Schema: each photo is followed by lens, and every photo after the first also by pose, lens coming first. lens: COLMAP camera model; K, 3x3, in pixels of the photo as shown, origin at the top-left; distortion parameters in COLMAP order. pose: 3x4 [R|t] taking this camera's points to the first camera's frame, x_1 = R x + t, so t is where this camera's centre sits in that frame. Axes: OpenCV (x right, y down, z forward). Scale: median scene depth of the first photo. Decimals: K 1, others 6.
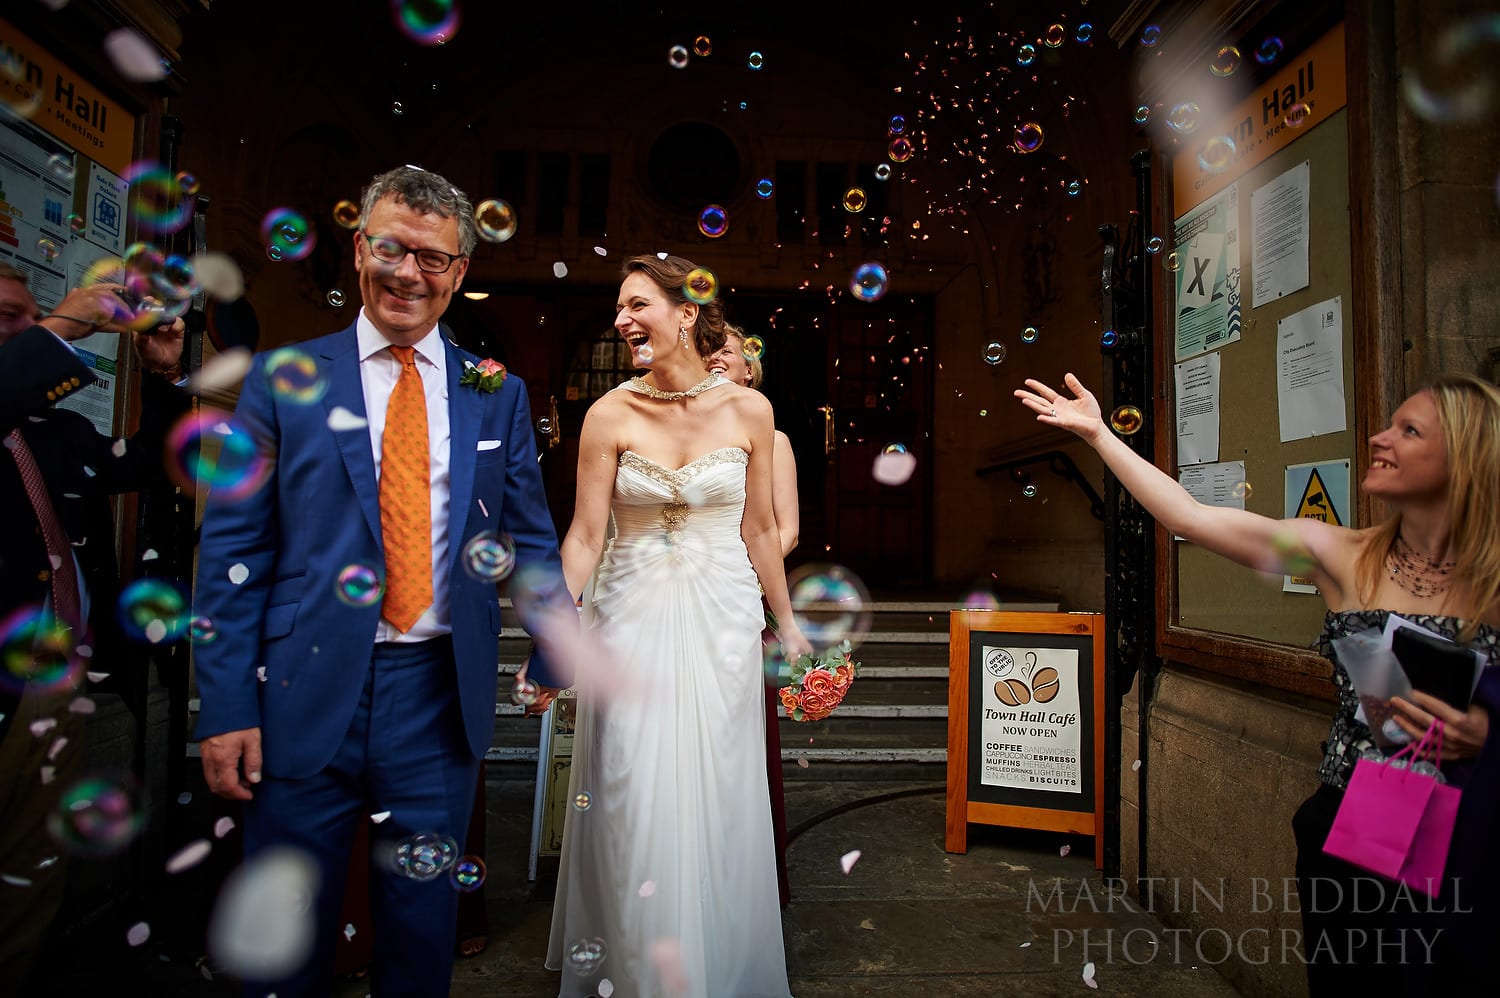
lens RADIAL K [[885.9, 0, 750.0], [0, 885.9, 499.0], [0, 0, 1]] dist [0.001478, -0.000903]
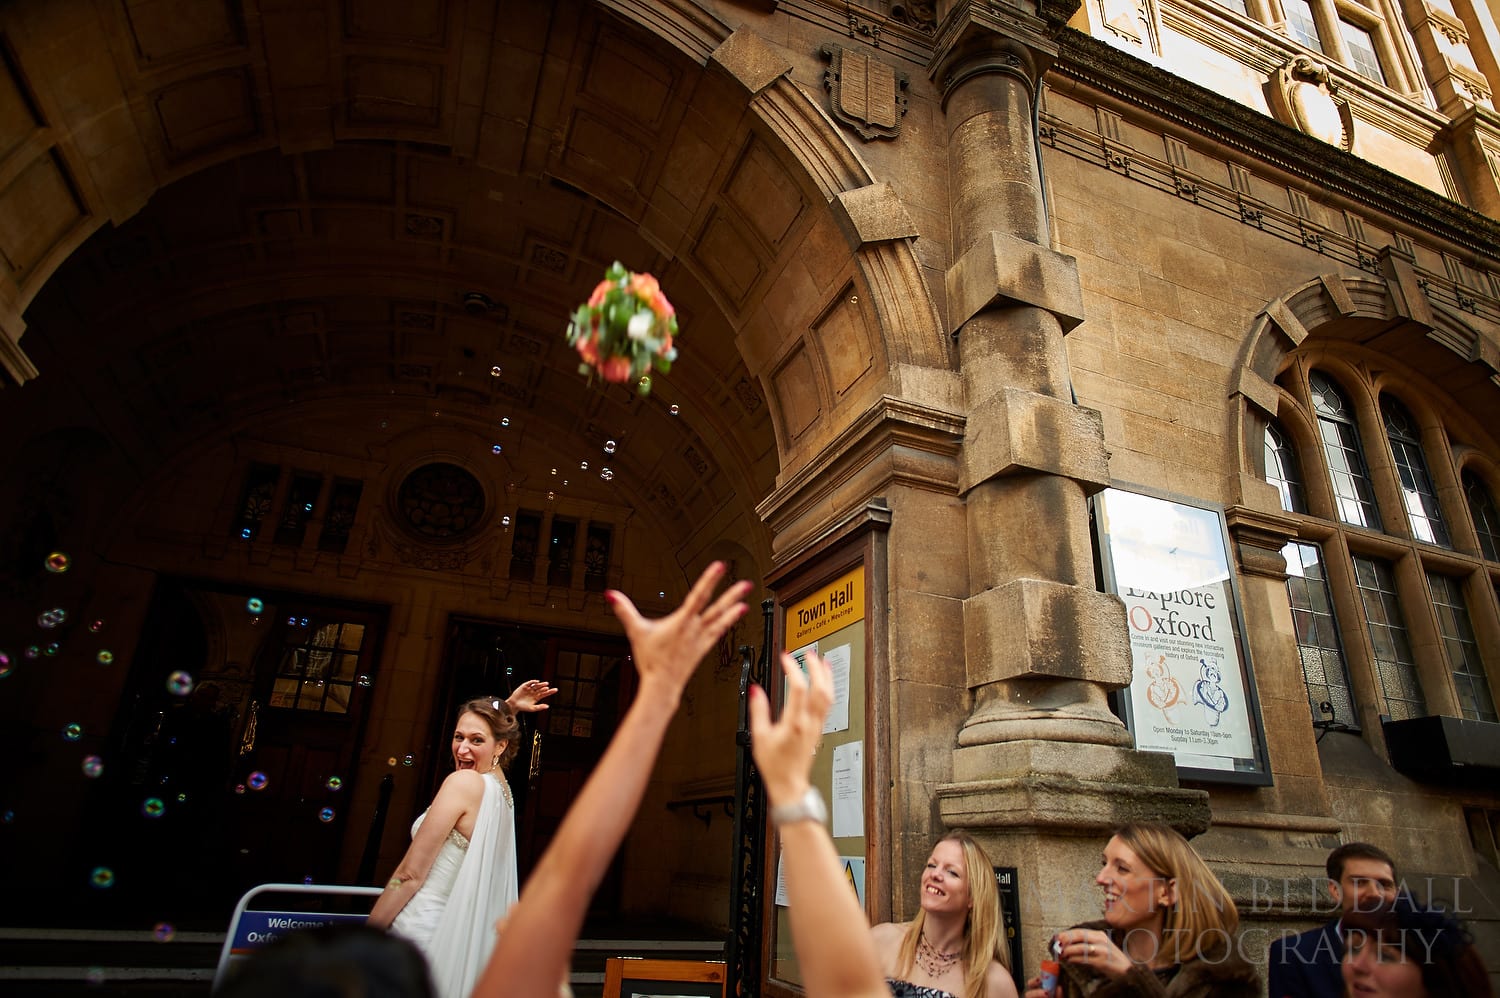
lens RADIAL K [[885.9, 0, 750.0], [0, 885.9, 499.0], [0, 0, 1]] dist [0.001478, -0.000903]
pose [[0.952358, 0.140150, 0.270873, 0.014648], [-0.046405, 0.944408, -0.325483, -0.125590], [-0.301431, 0.297407, 0.905919, -0.472416]]
